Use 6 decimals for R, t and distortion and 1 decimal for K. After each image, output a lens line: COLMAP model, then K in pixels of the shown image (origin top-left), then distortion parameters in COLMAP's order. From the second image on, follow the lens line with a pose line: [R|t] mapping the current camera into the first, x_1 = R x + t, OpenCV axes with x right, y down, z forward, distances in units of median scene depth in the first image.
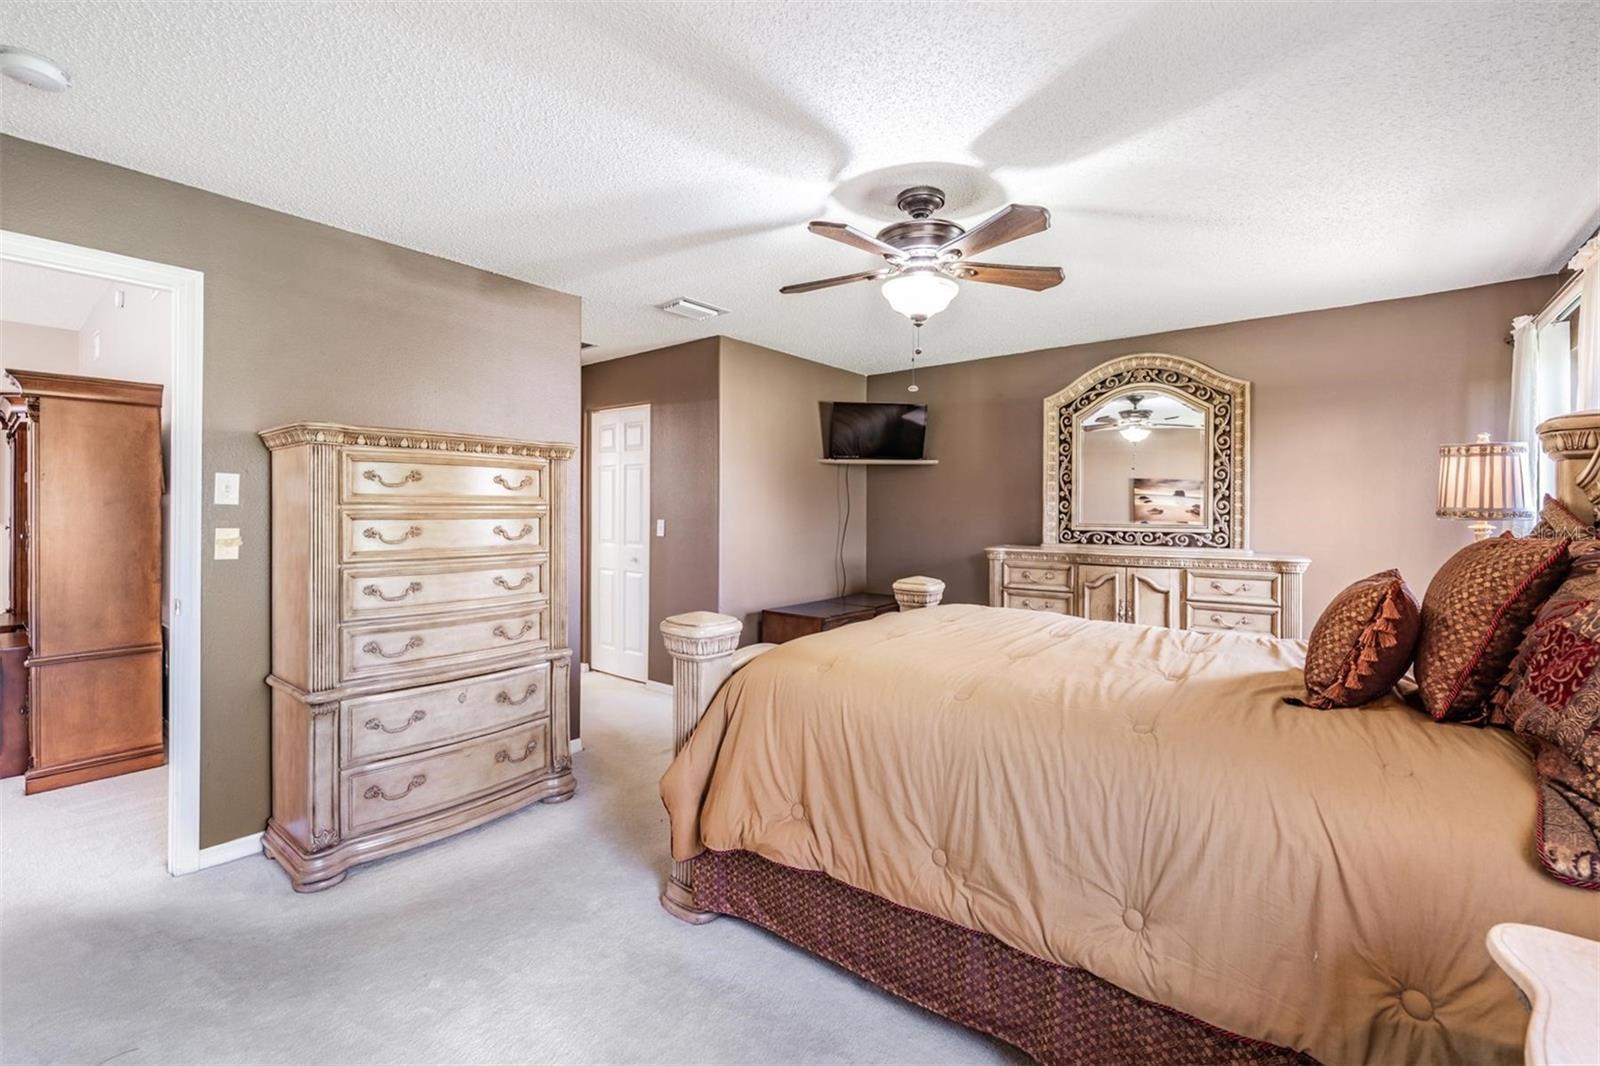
lens RADIAL K [[684.0, 0, 796.6], [0, 684.0, 510.6], [0, 0, 1]] dist [-0.002399, 0.000019]
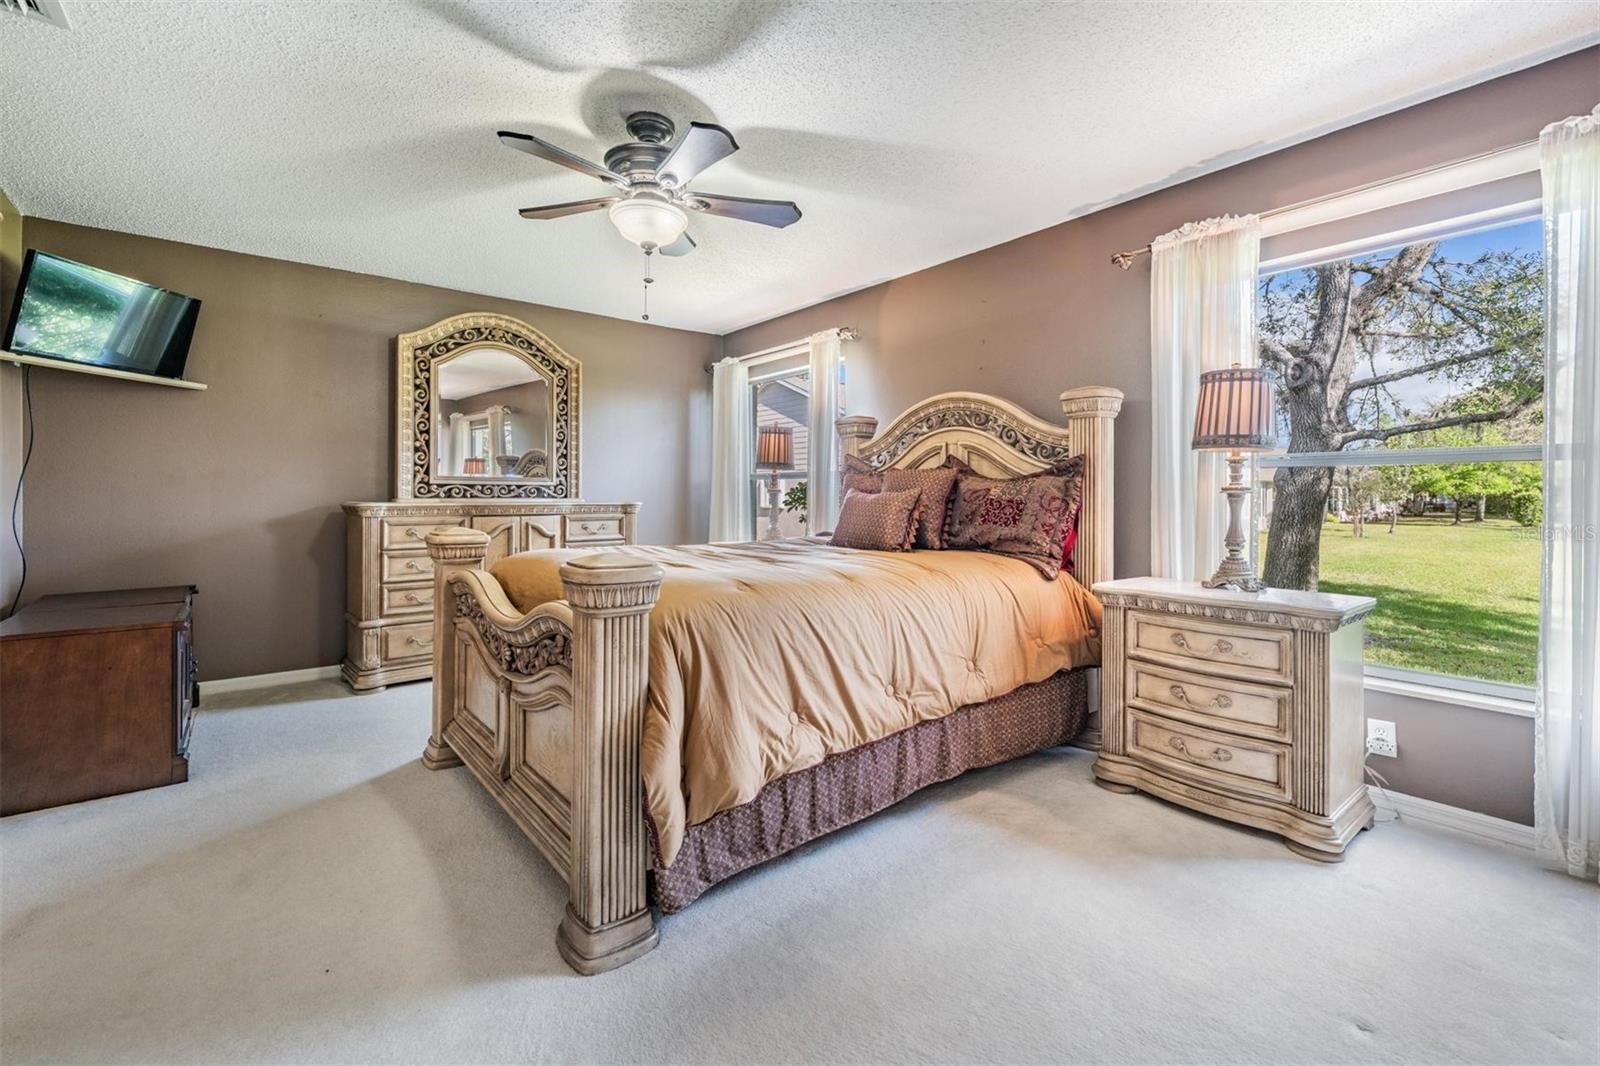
lens RADIAL K [[684.0, 0, 796.6], [0, 684.0, 510.6], [0, 0, 1]] dist [-0.002399, 0.000019]
pose [[0.199125, -0.027248, 0.979595, -0.440195], [-0.003666, 0.999586, 0.028549, 0.039357], [-0.979967, -0.009276, 0.198943, 0.344656]]
